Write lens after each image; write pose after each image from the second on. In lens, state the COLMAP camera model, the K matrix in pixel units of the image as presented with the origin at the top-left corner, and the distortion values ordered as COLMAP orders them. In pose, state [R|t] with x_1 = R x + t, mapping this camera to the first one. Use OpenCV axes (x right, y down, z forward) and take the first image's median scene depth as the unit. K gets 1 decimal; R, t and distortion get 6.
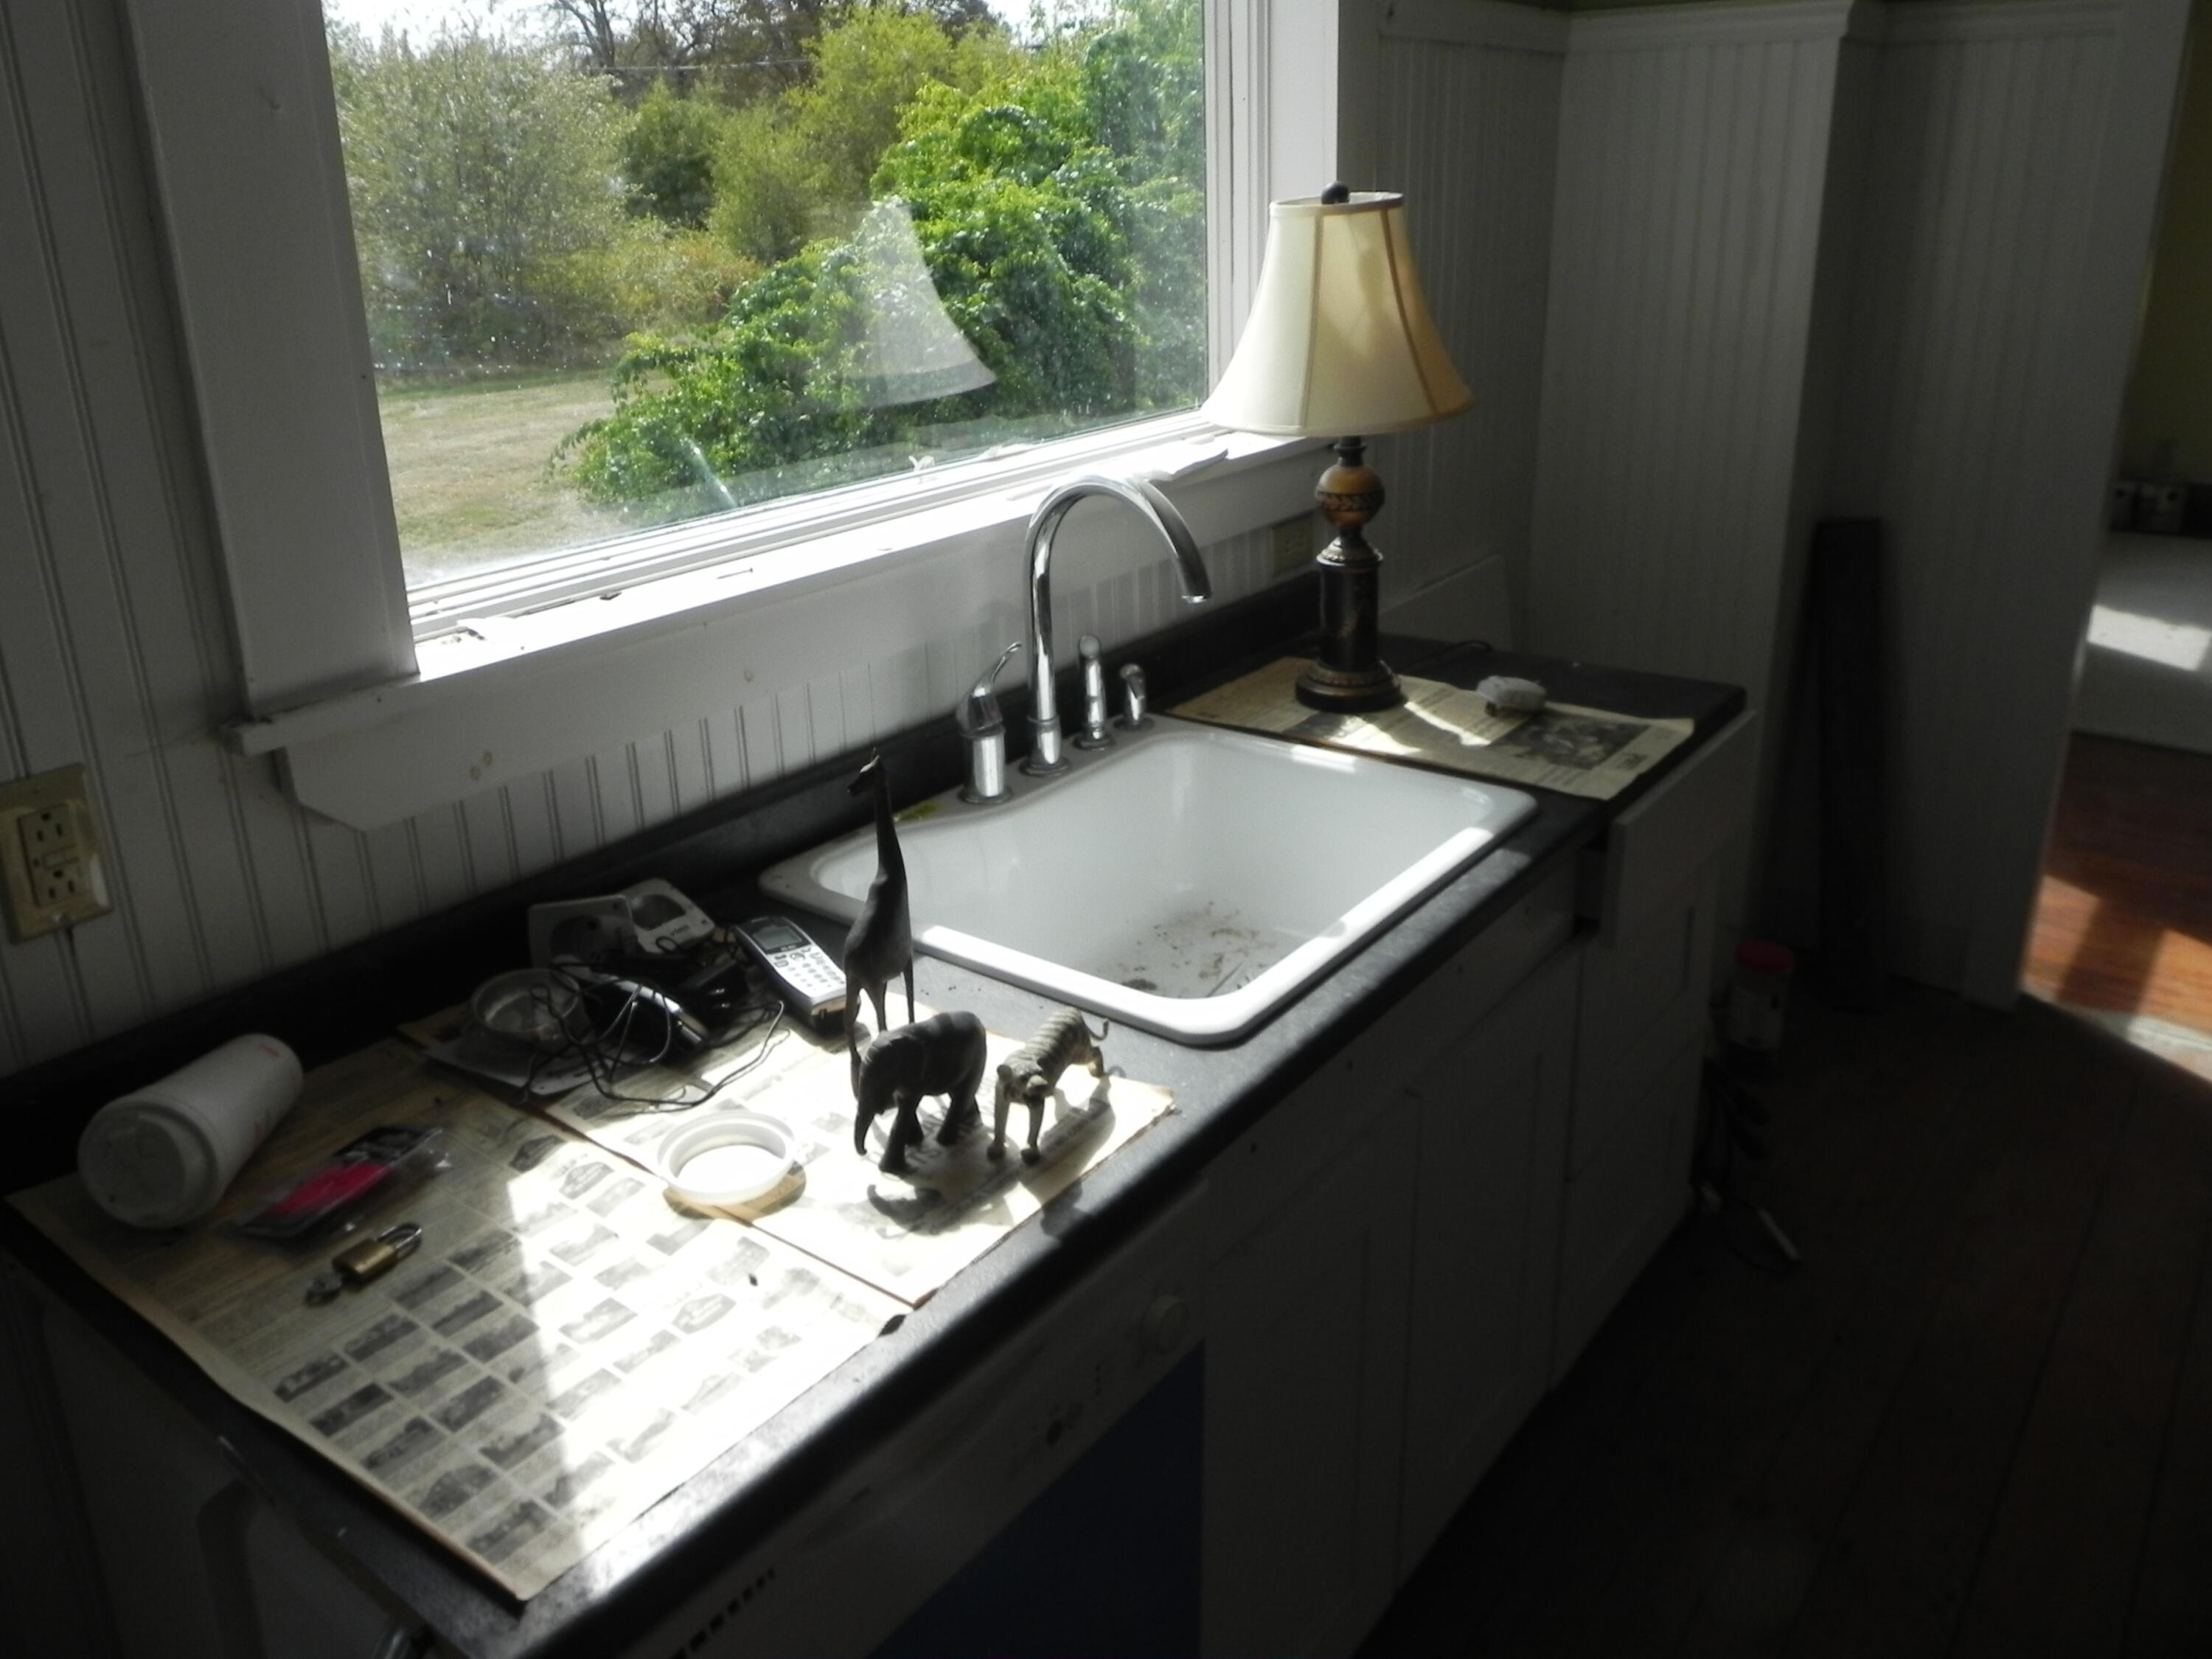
lens RADIAL K [[1685.5, 0, 1099.3], [0, 1685.5, 744.3], [0, 0, 1]] dist [0.001592, 0.004266]
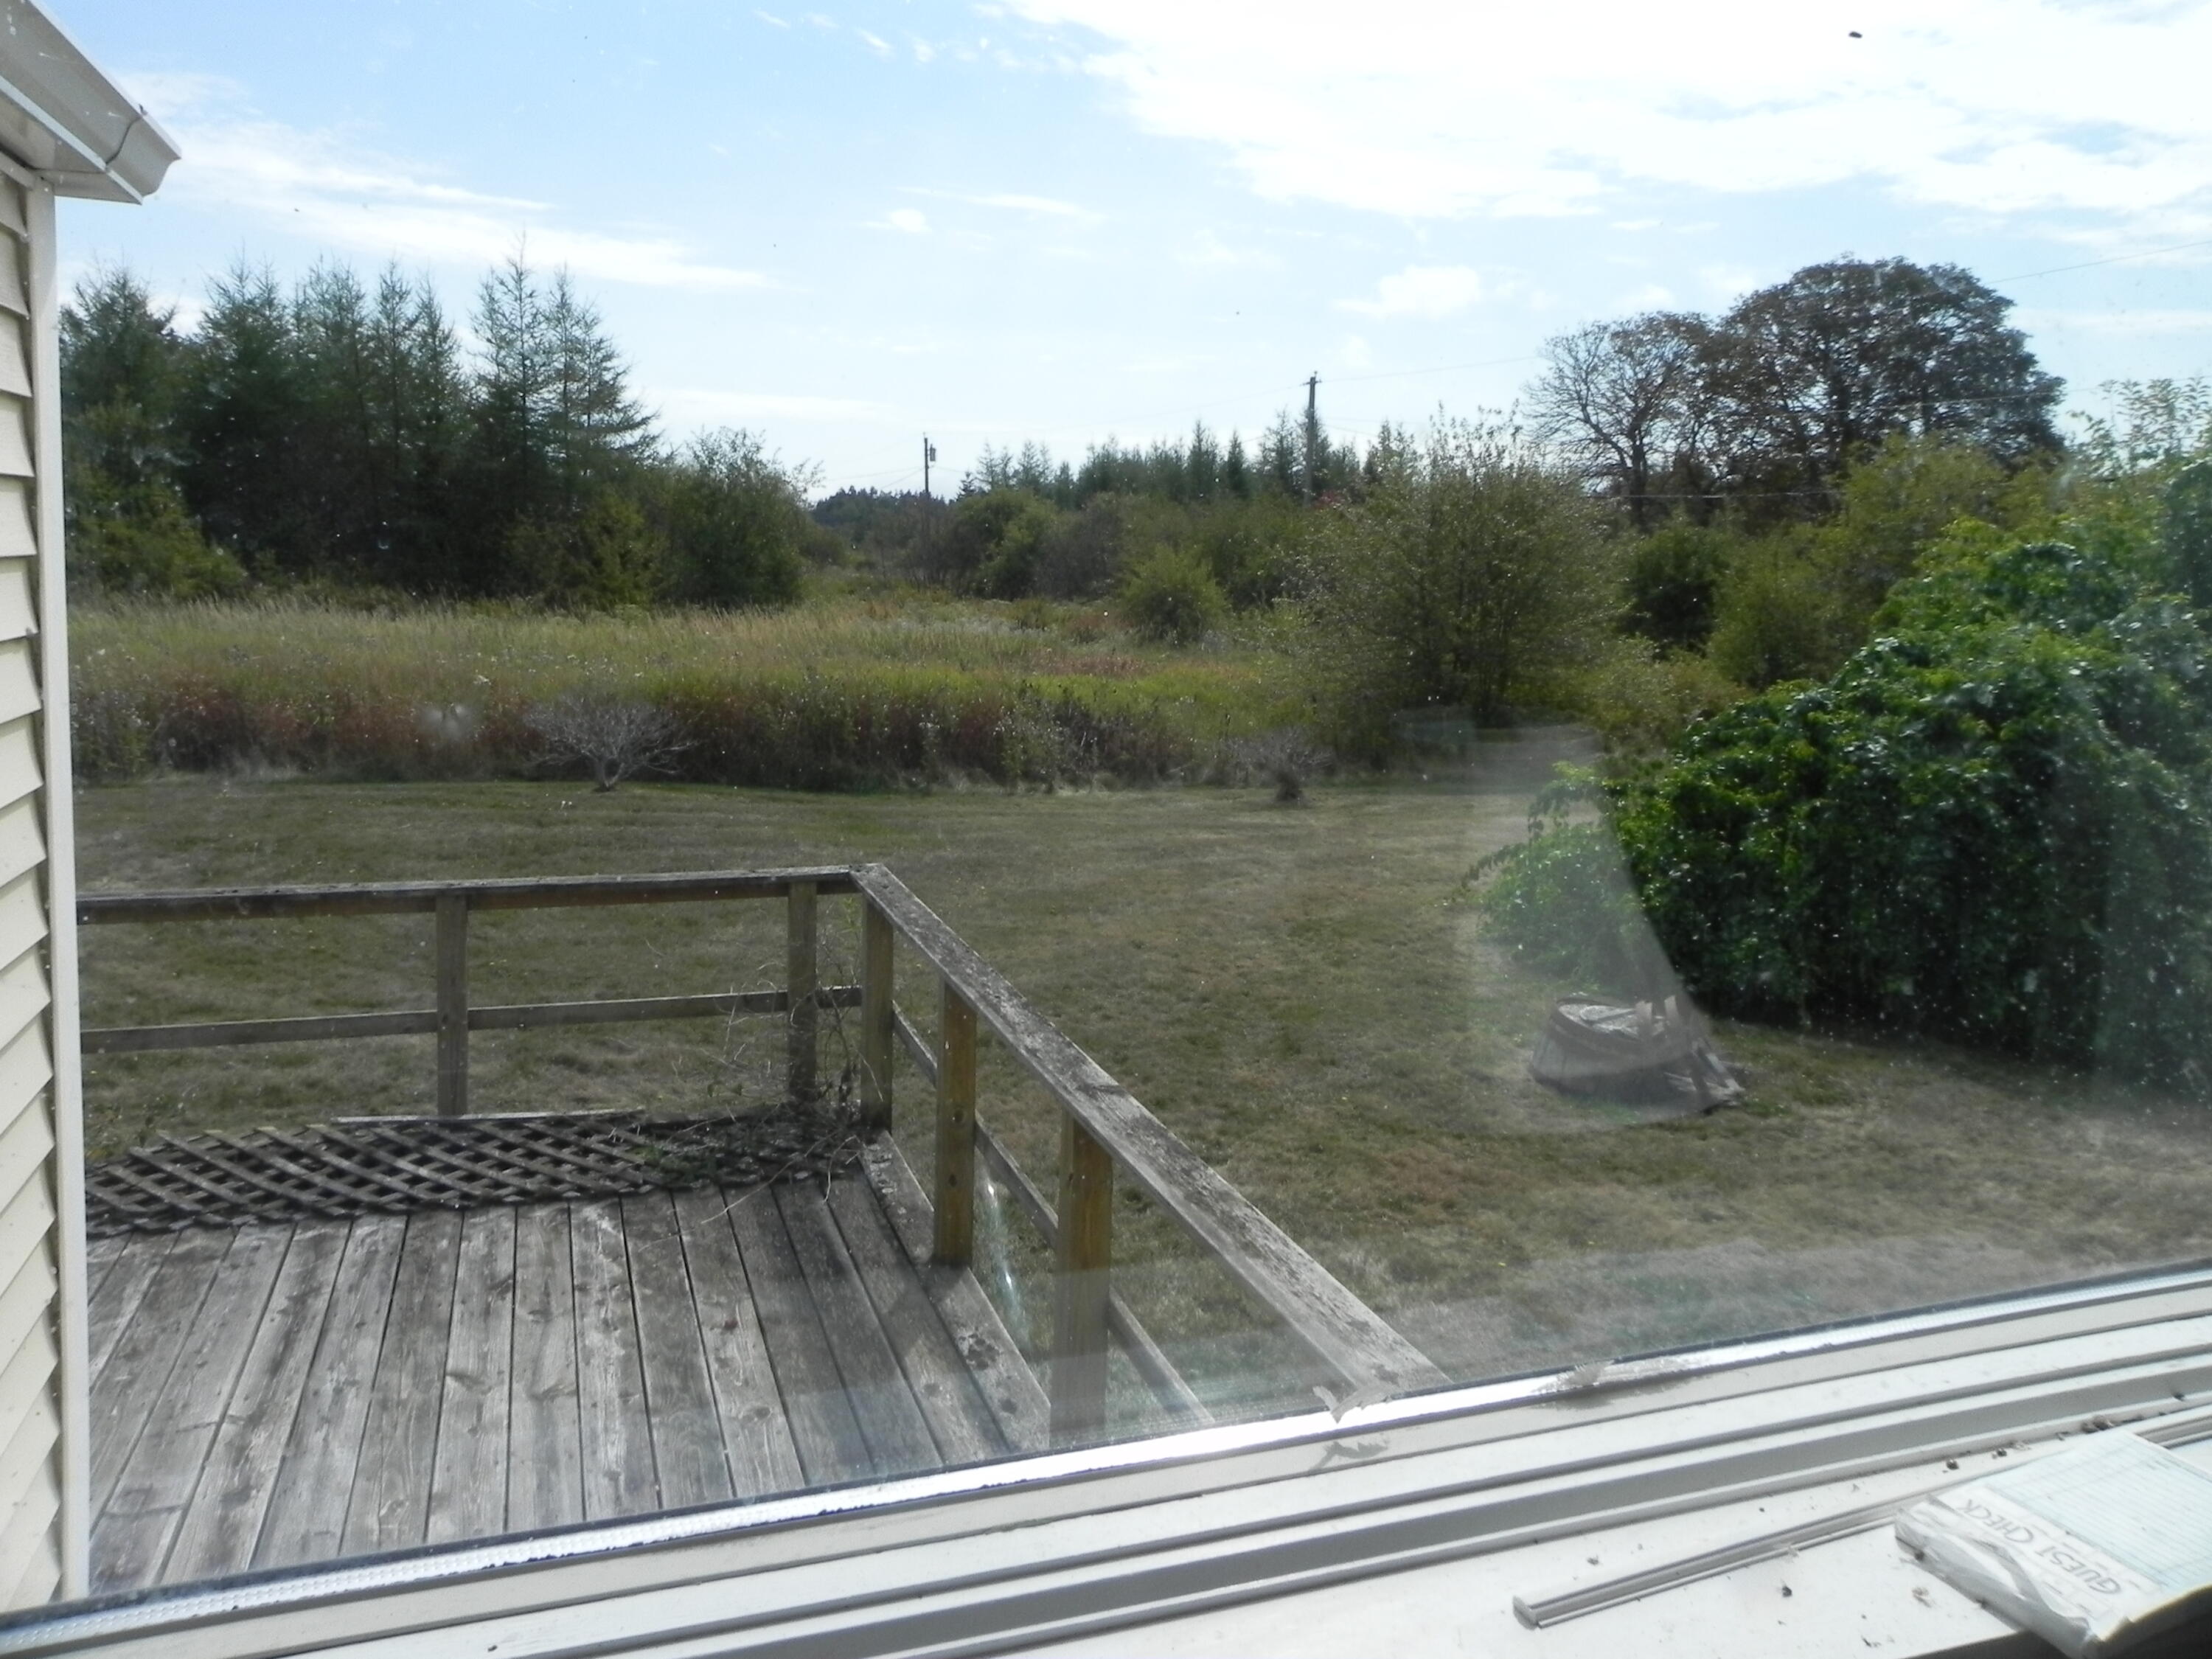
lens RADIAL K [[1685.5, 0, 1099.3], [0, 1685.5, 744.3], [0, 0, 1]] dist [0.001592, 0.004266]
pose [[0.837835, 0.092122, -0.538095, 0.009732], [-0.214800, 0.961785, -0.169794, -0.037454], [0.501890, 0.257842, 0.825605, 0.092718]]
